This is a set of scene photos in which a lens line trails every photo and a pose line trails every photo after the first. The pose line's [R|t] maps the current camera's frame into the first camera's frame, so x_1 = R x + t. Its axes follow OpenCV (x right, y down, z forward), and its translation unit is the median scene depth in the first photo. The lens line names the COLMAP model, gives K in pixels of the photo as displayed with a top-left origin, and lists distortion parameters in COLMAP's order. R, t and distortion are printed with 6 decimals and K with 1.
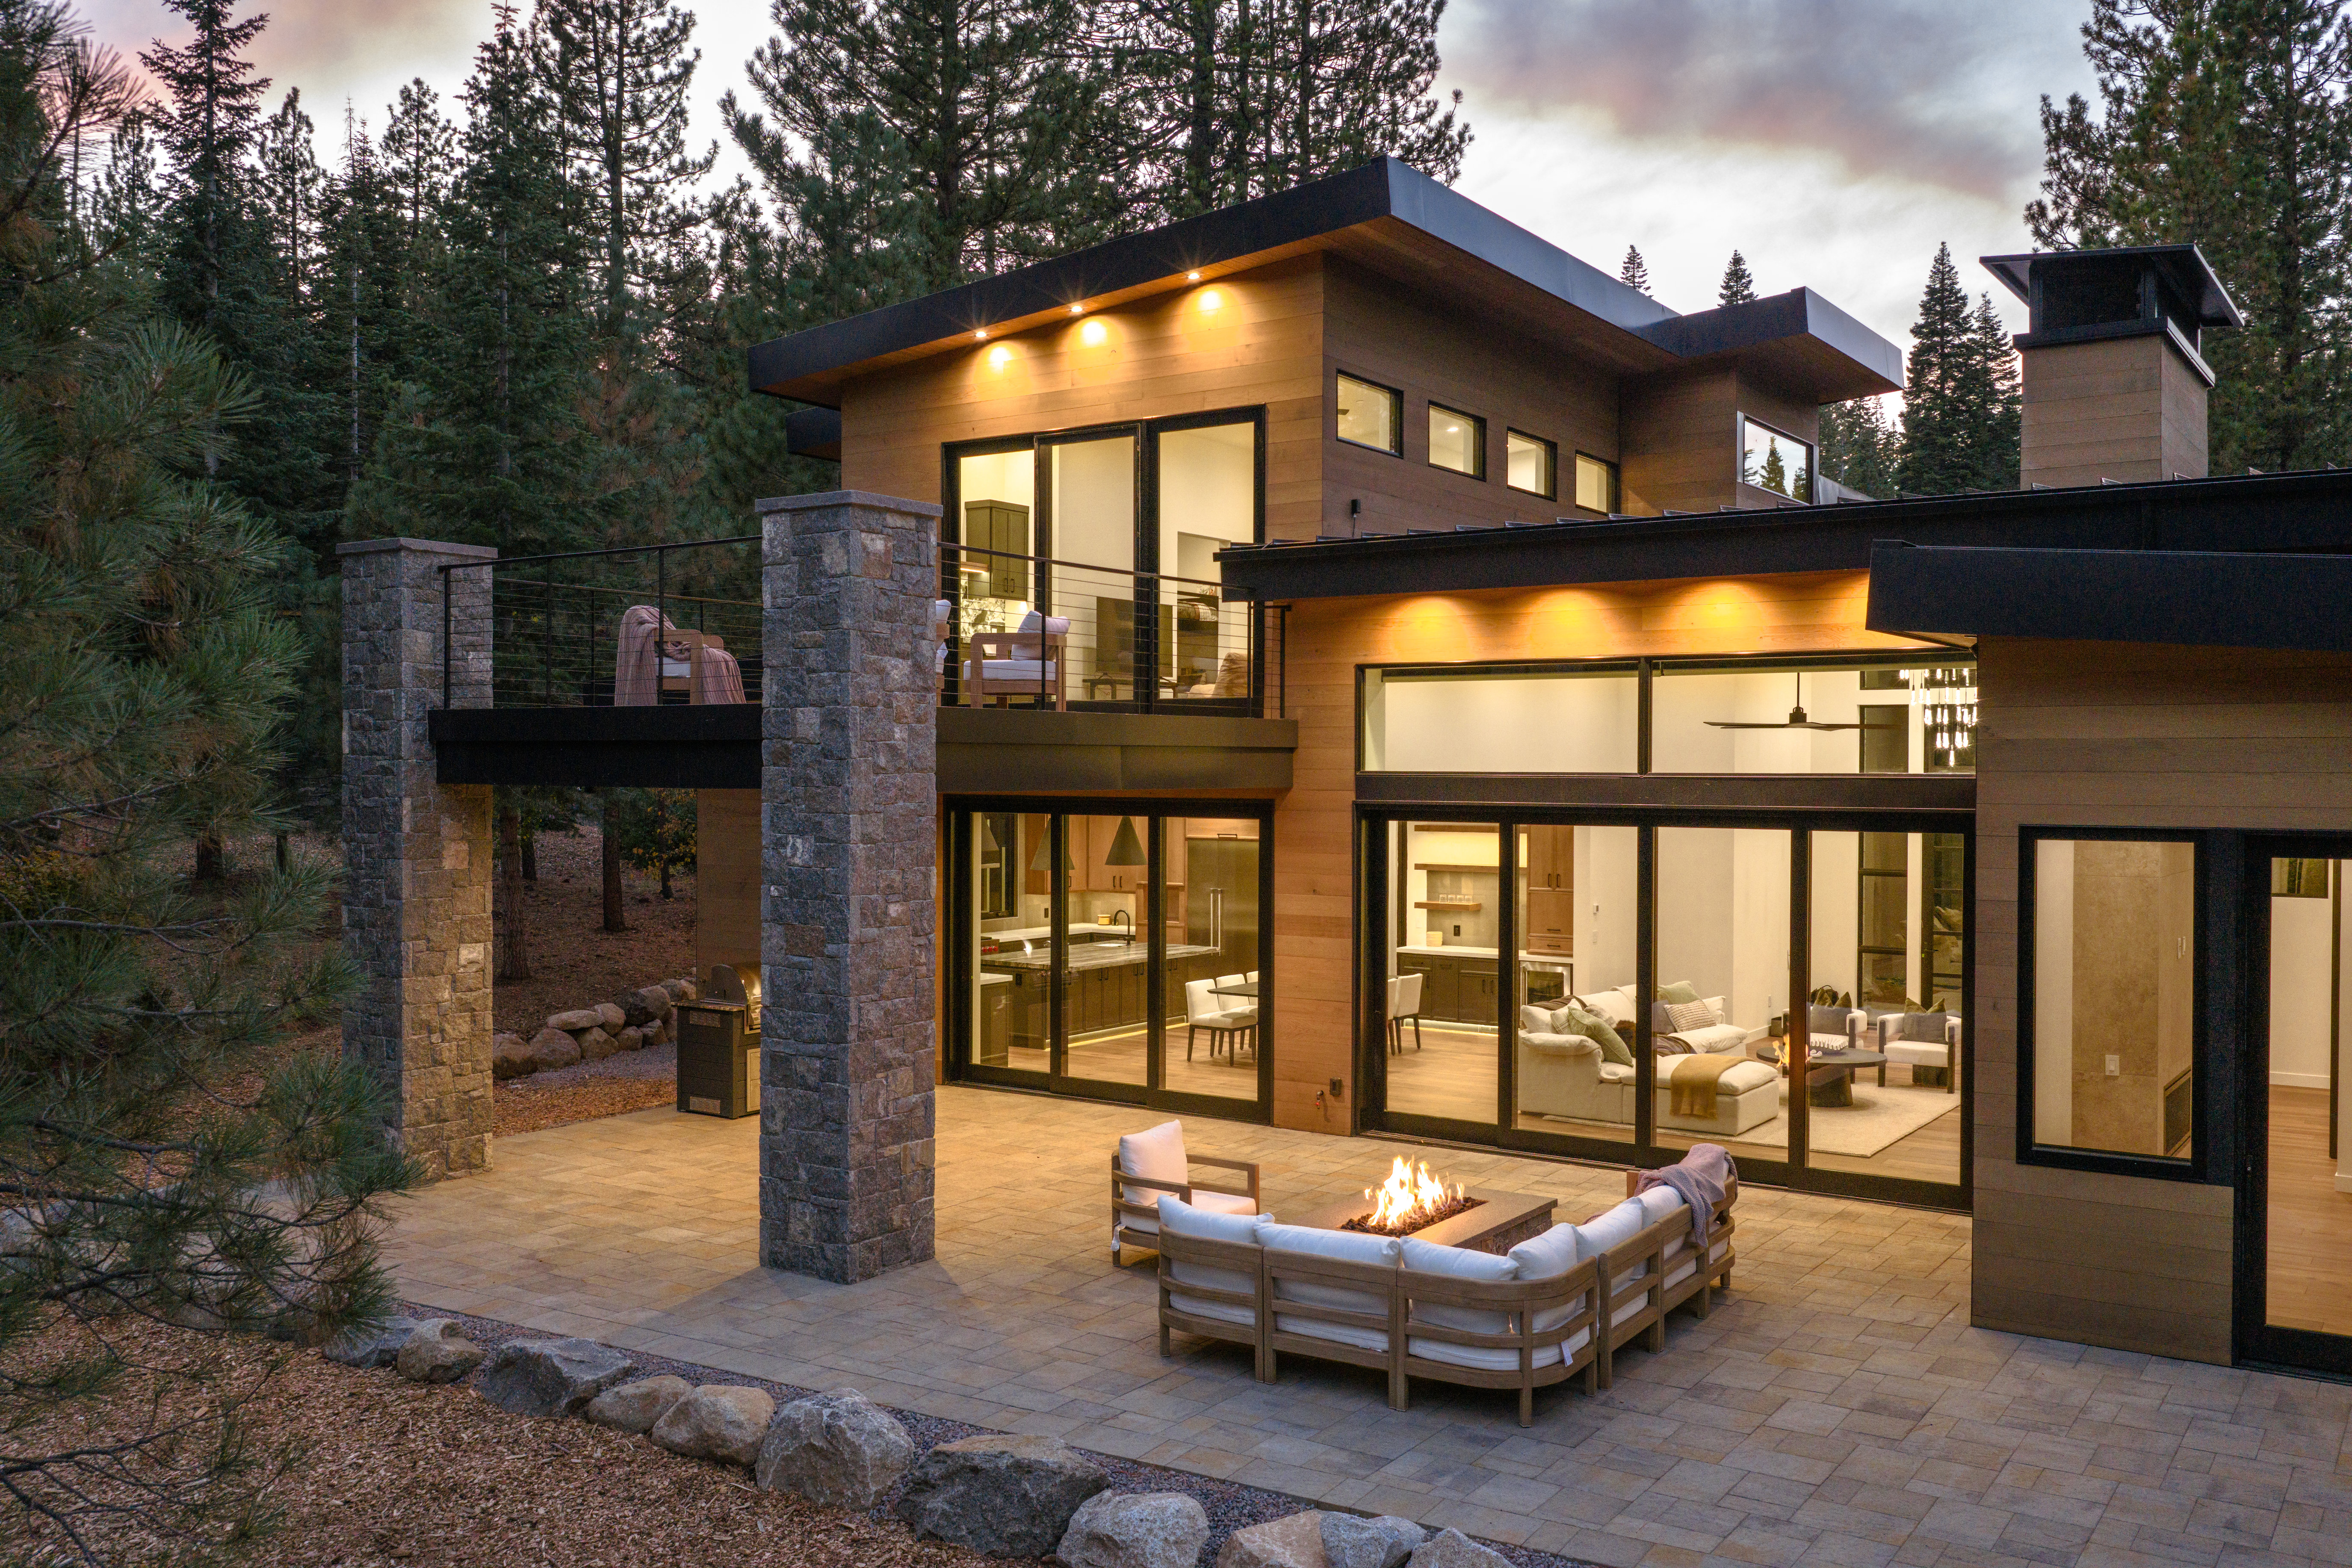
lens RADIAL K [[1984.2, 0, 1134.3], [0, 1984.2, 740.8], [0, 0, 1]] dist [0.028637, -0.076750]
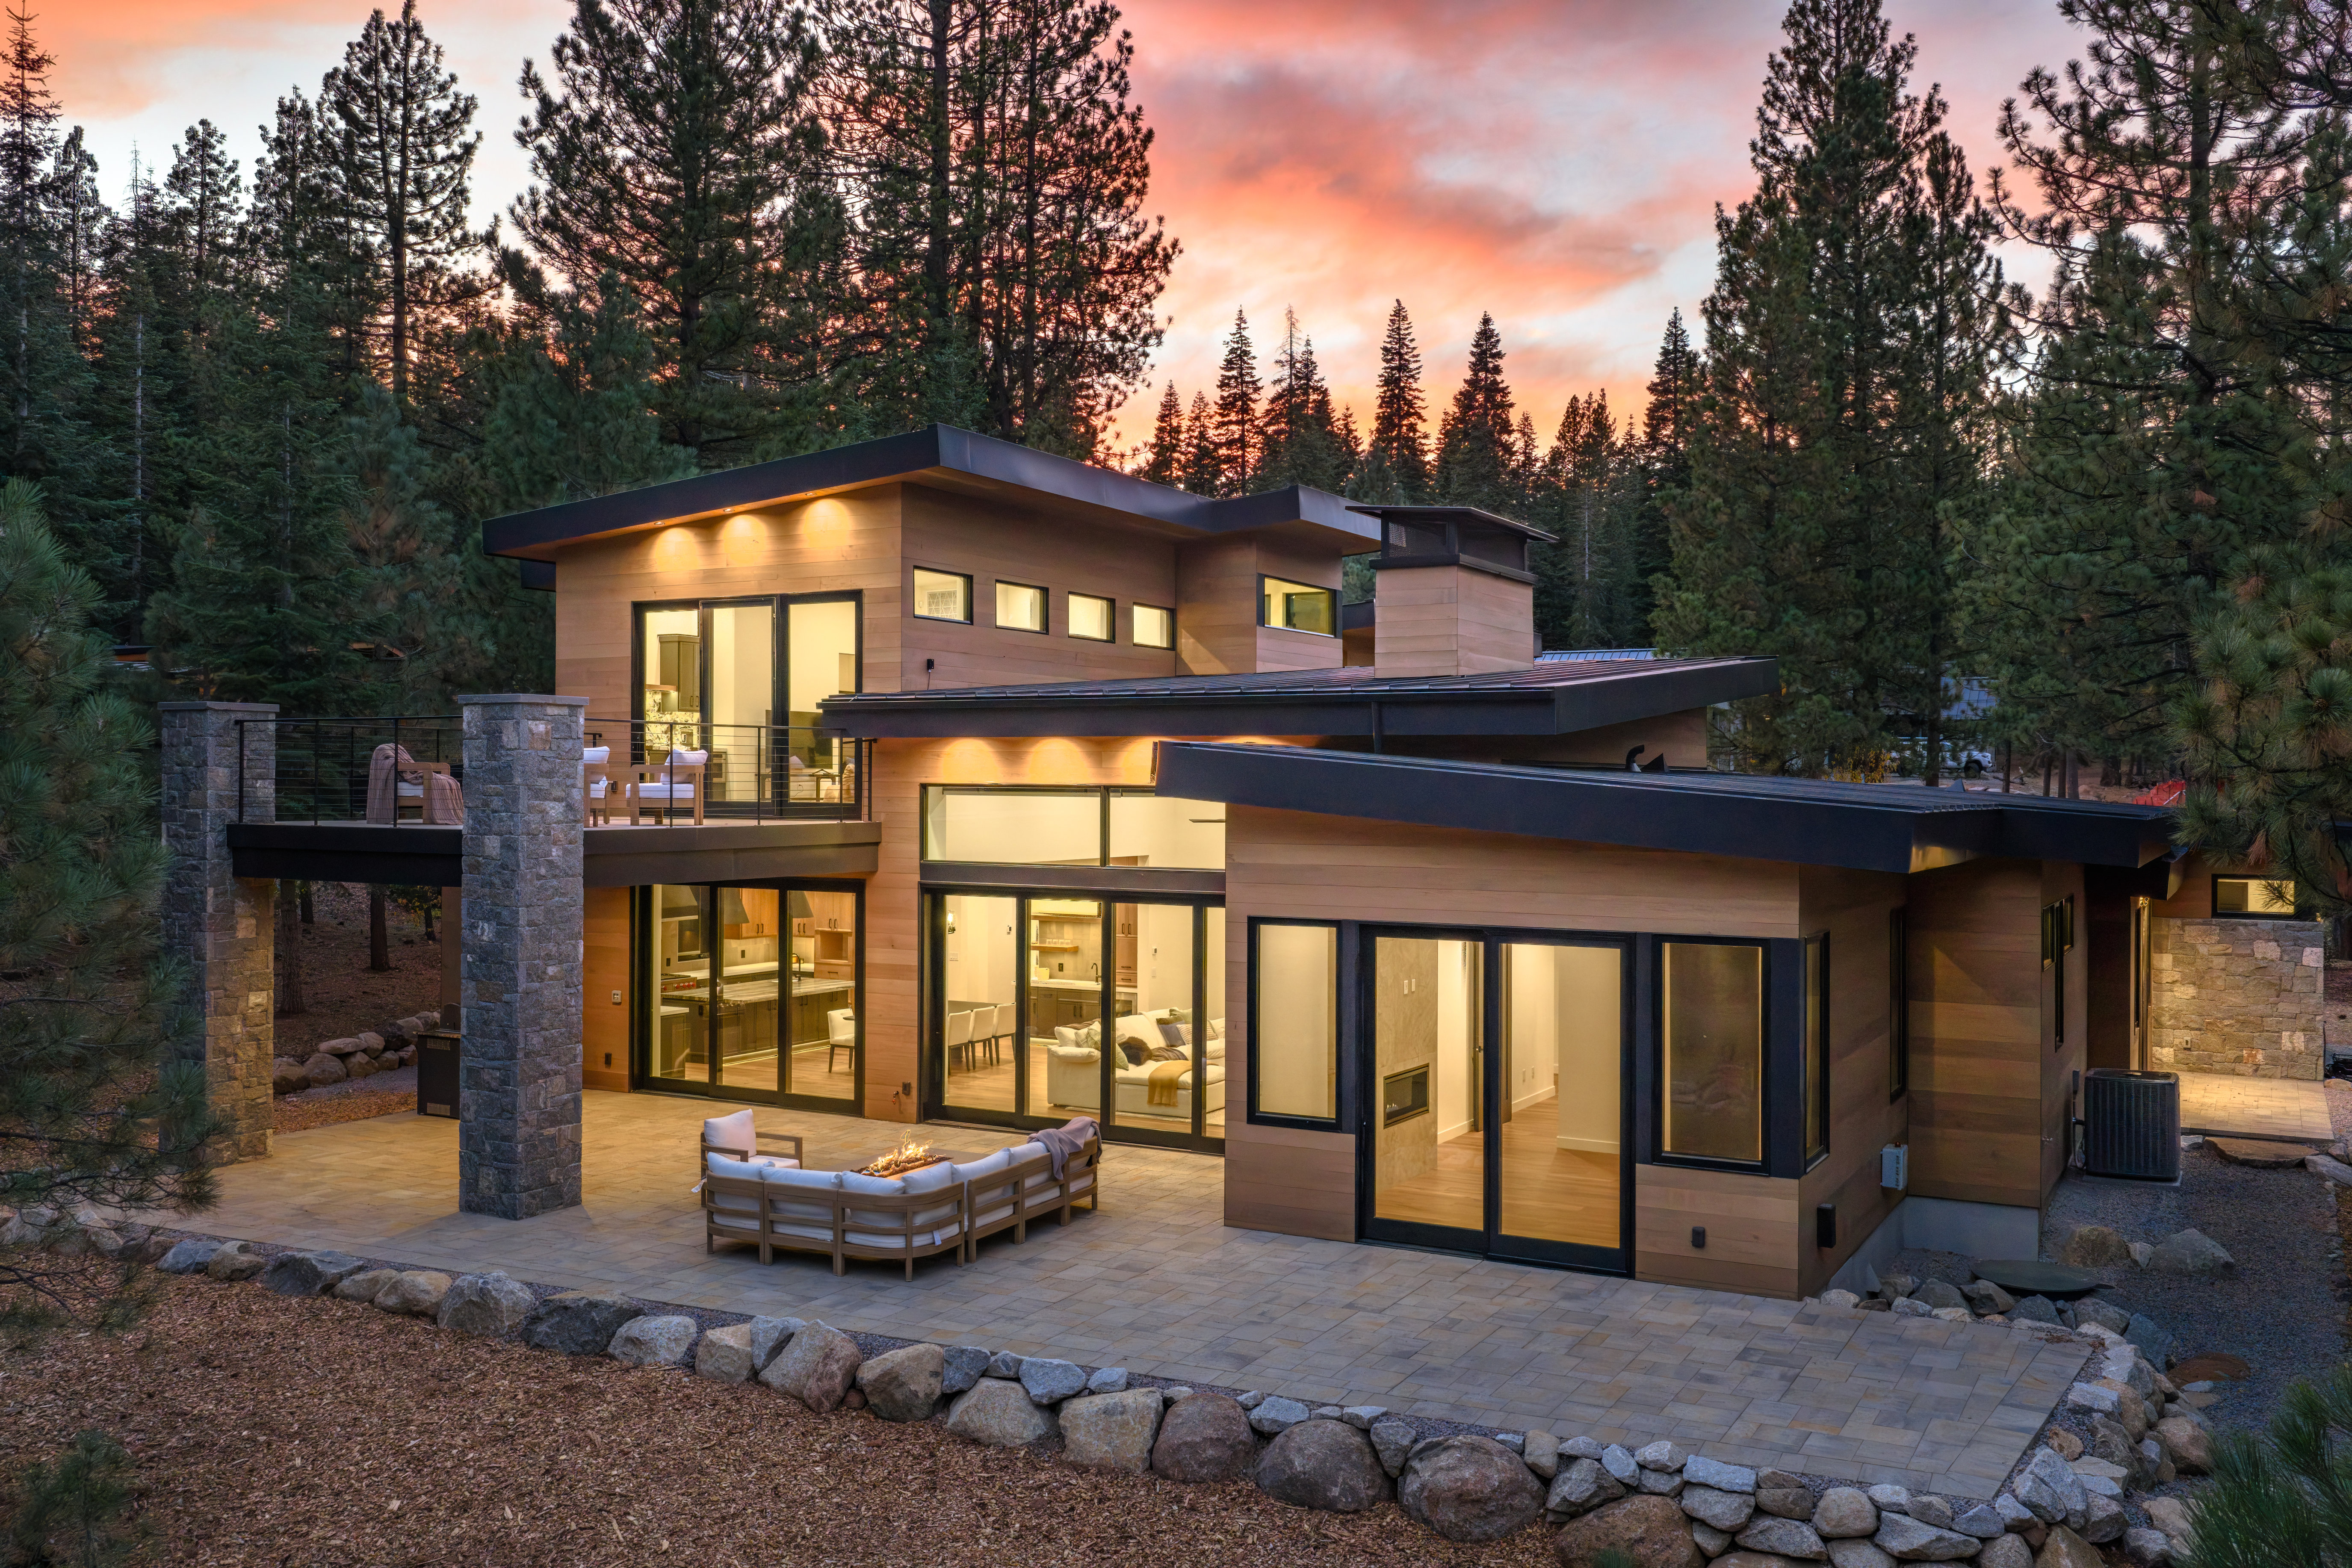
lens RADIAL K [[1984.2, 0, 1134.3], [0, 1984.2, 740.8], [0, 0, 1]] dist [0.028637, -0.076750]
pose [[0.995444, 0.002959, 0.095298, 0.123983], [-0.002106, 0.999957, -0.009056, -0.053733], [-0.095320, 0.008814, 0.995408, -0.383731]]
